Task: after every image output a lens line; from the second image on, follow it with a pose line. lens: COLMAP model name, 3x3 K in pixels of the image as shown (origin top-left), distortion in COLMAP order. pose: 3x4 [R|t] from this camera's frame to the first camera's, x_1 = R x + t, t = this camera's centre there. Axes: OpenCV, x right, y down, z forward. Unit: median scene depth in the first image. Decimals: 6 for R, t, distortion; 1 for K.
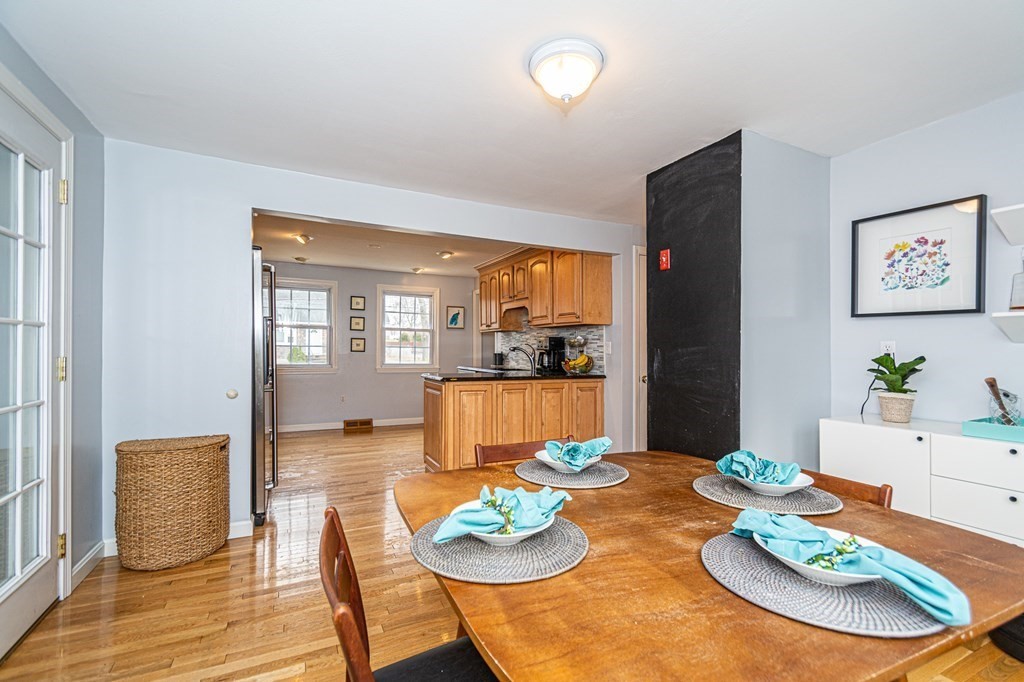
lens RADIAL K [[456.3, 0, 512.0], [0, 456.3, 341.0], [0, 0, 1]] dist [-0.000366, -0.000005]
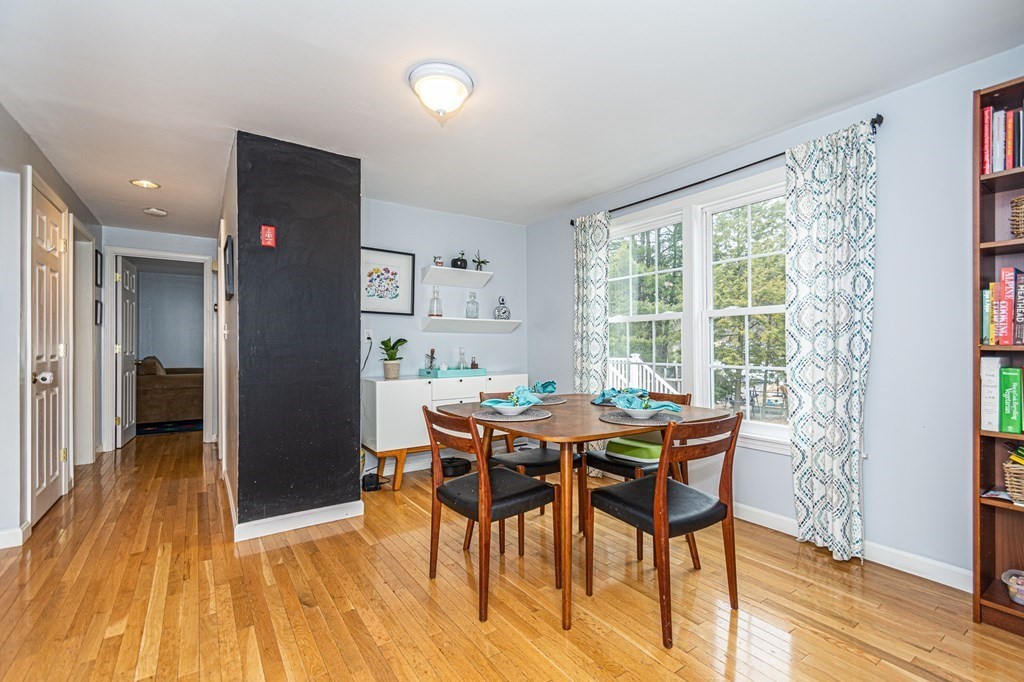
lens RADIAL K [[458.5, 0, 512.0], [0, 458.5, 341.0], [0, 0, 1]] dist [-0.000224, -0.000028]
pose [[-0.138643, 0.003740, 0.990335, -0.847454], [-0.017884, 0.999820, -0.006279, 0.044157], [-0.990181, -0.018581, -0.138551, 0.781676]]
